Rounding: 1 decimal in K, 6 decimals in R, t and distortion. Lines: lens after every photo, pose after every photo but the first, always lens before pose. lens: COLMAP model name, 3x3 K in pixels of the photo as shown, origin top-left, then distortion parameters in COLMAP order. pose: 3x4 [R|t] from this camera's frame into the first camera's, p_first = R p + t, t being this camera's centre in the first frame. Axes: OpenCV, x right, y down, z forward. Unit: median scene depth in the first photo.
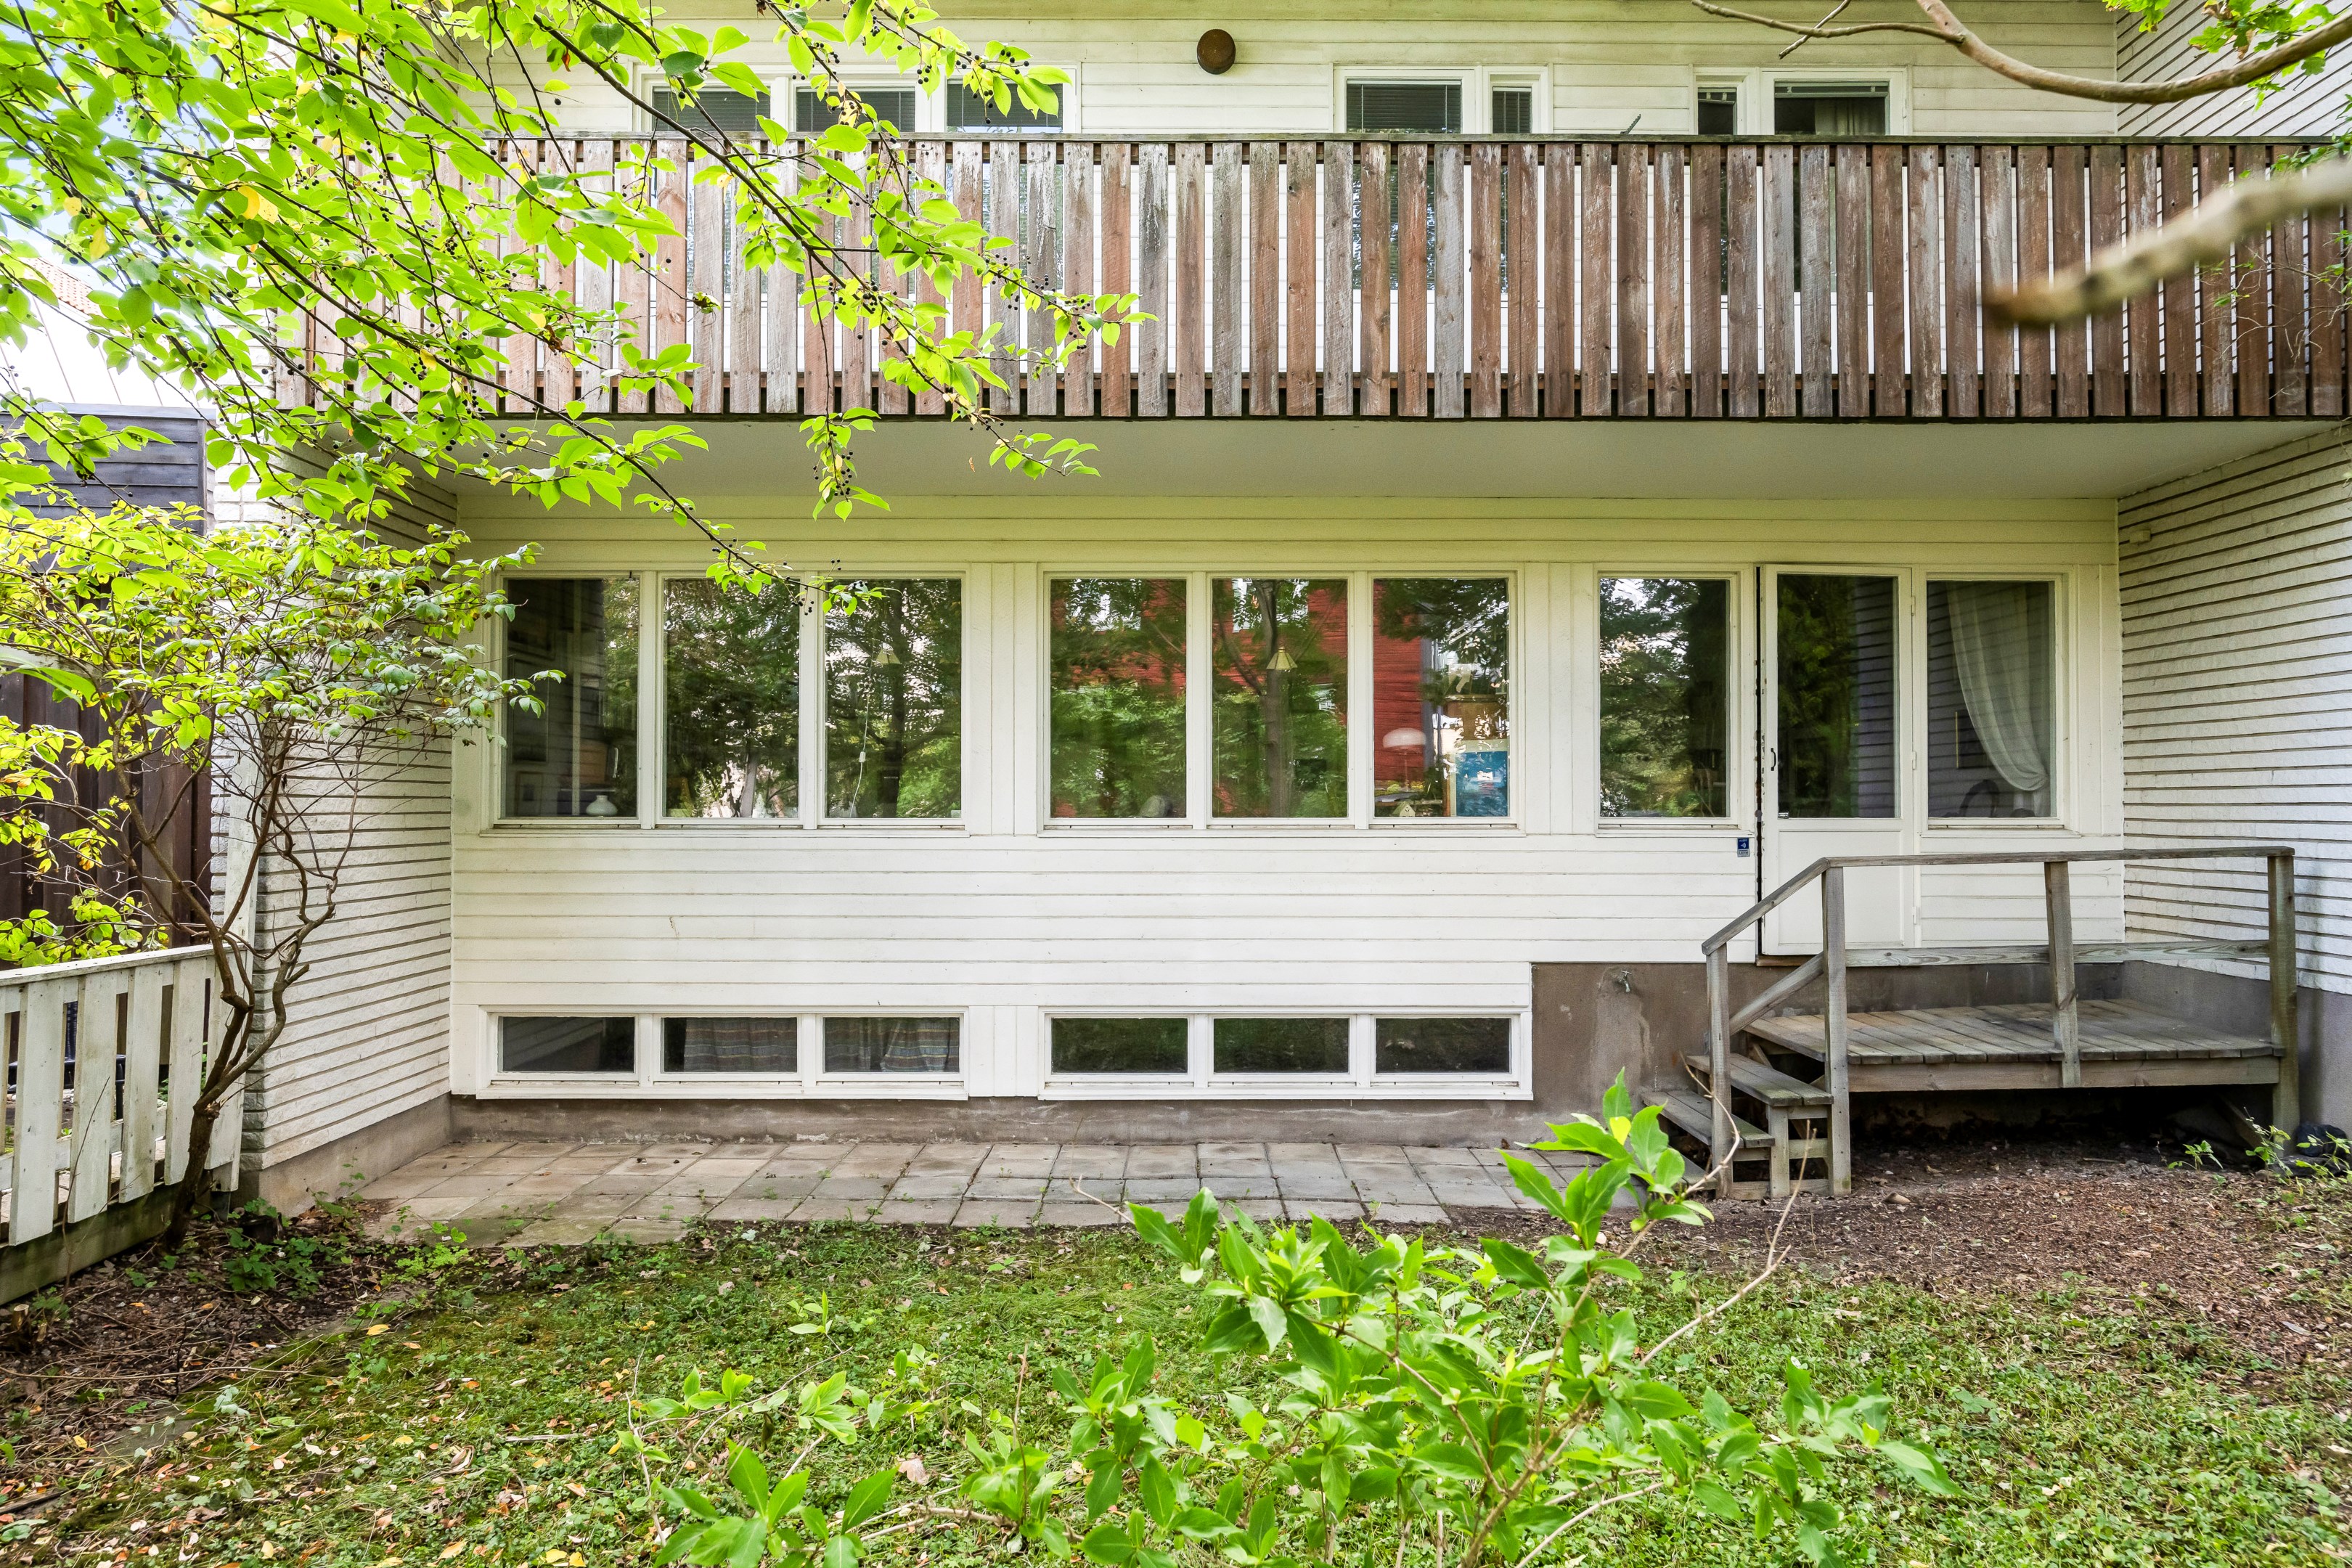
lens RADIAL K [[1423.6, 0, 1176.0], [0, 1423.6, 784.0], [0, 0, 1]] dist [-0.005636, 0.000871]
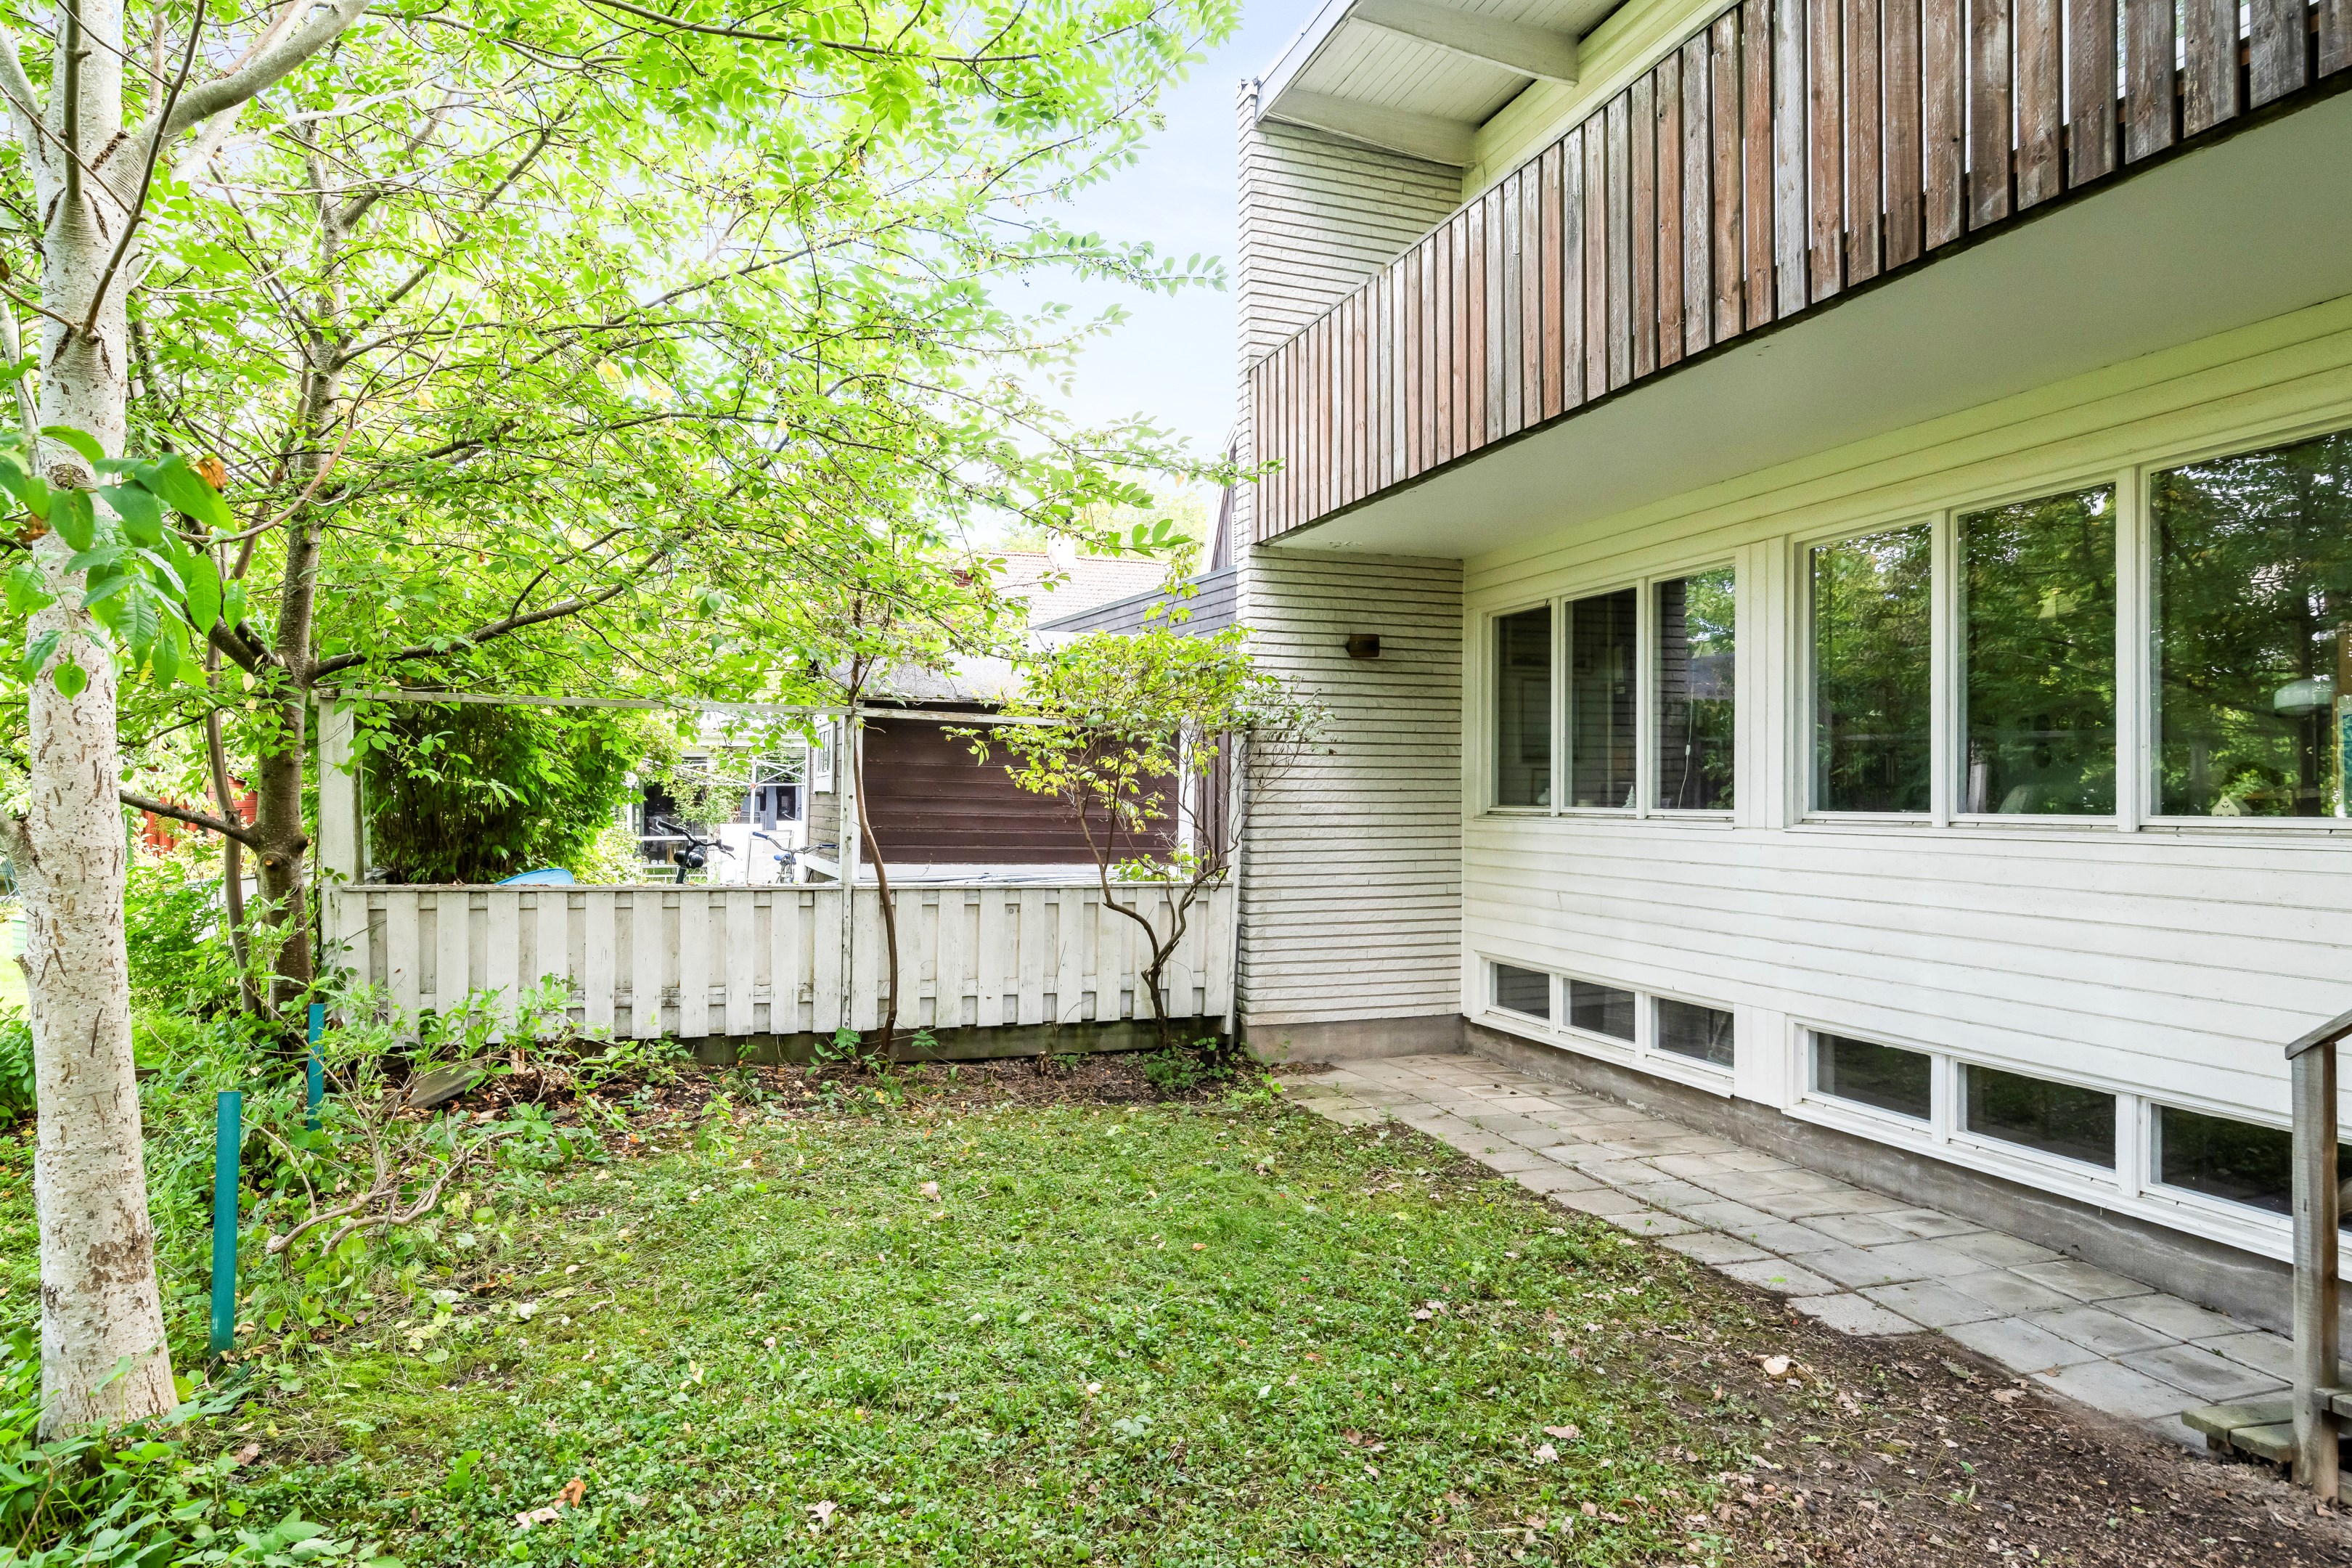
lens RADIAL K [[1423.6, 0, 1176.0], [0, 1423.6, 784.0], [0, 0, 1]] dist [-0.005636, 0.000871]
pose [[0.324067, -0.006525, -0.946012, 0.651648], [0.011738, 0.999927, -0.002876, 0.004103], [0.945961, -0.010172, 0.324120, 0.321798]]
